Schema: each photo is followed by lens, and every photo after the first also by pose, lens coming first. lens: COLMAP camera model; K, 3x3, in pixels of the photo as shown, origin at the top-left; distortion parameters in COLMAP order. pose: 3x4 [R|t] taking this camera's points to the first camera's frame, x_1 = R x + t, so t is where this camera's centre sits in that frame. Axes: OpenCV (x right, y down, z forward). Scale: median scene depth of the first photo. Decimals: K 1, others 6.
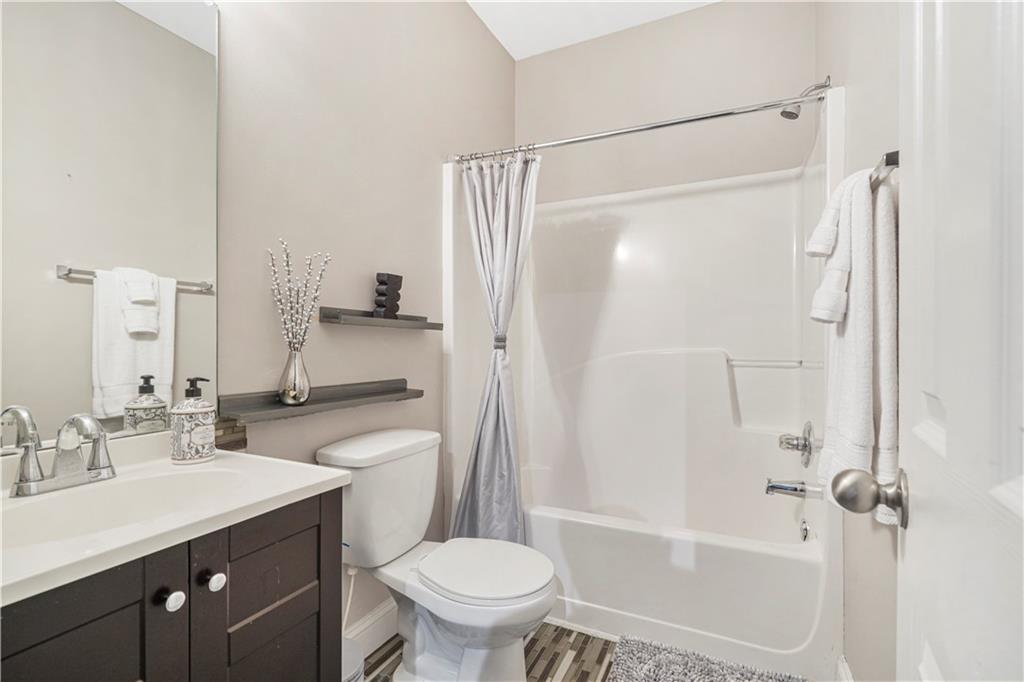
lens RADIAL K [[467.8, 0, 513.3], [0, 467.8, 340.7], [0, 0, 1]] dist [0.013154, 0.000789]
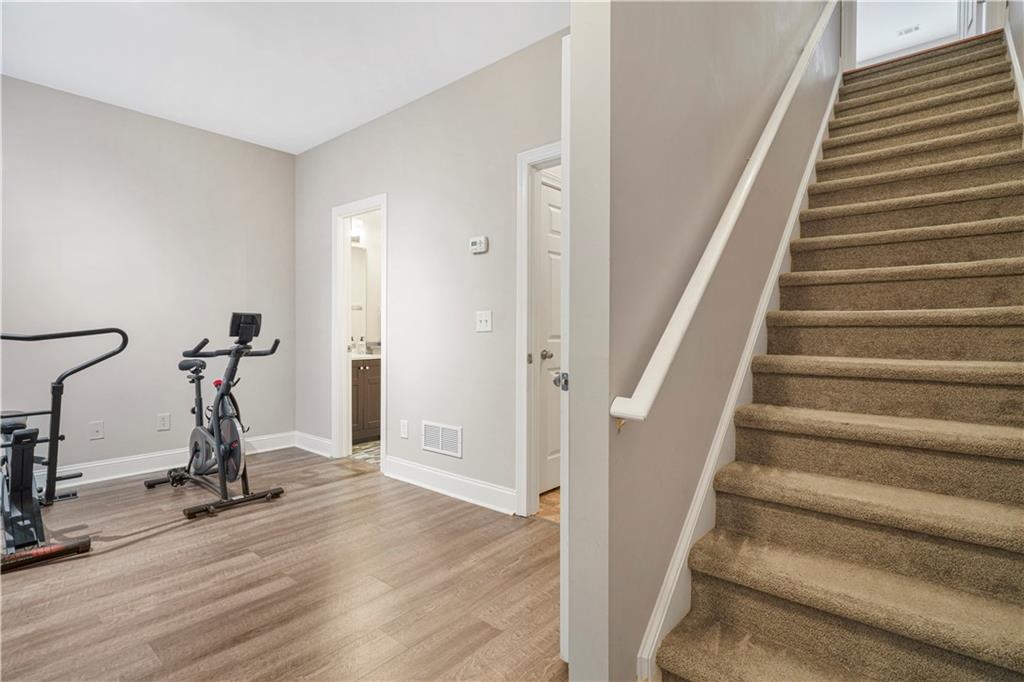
lens RADIAL K [[504.8, 0, 510.9], [0, 504.8, 334.9], [0, 0, 1]] dist [-0.004837, 0.005329]
pose [[0.964277, 0.002781, -0.264882, 1.114272], [0.000960, 0.999902, 0.013992, -0.004318], [0.264895, -0.013747, 0.964179, -1.846648]]
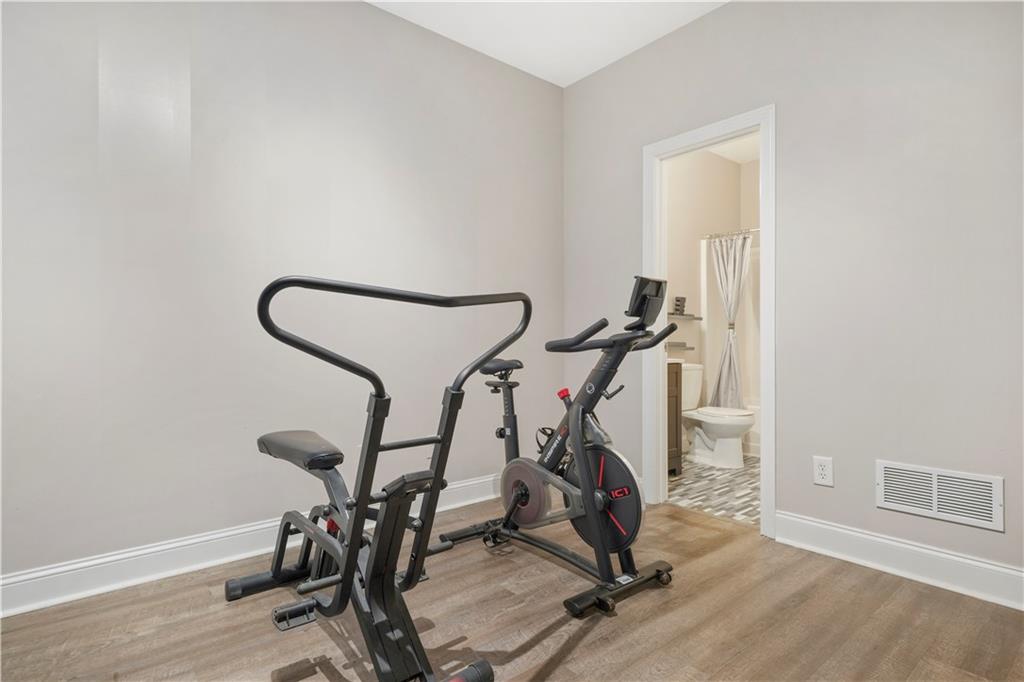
lens RADIAL K [[526.1, 0, 508.6], [0, 526.1, 343.8], [0, 0, 1]] dist [0.009806, 0.000110]
pose [[0.904794, -0.002596, -0.425842, 0.075146], [0.005414, 0.999971, 0.005406, 0.066961], [0.425816, -0.007197, 0.904781, -1.562715]]
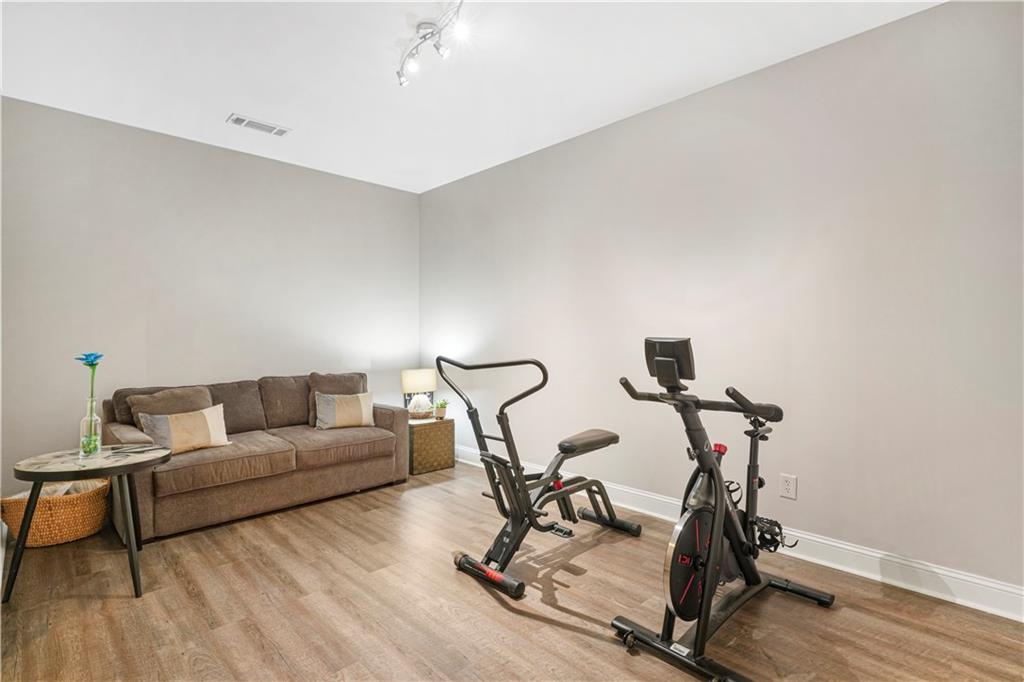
lens RADIAL K [[504.8, 0, 513.2], [0, 504.8, 332.1], [0, 0, 1]] dist [-0.004837, 0.005329]
pose [[-0.354488, -0.009085, -0.935016, 0.856201], [0.001108, 0.999948, -0.010135, -0.054639], [0.935060, -0.004628, -0.354460, -0.472563]]
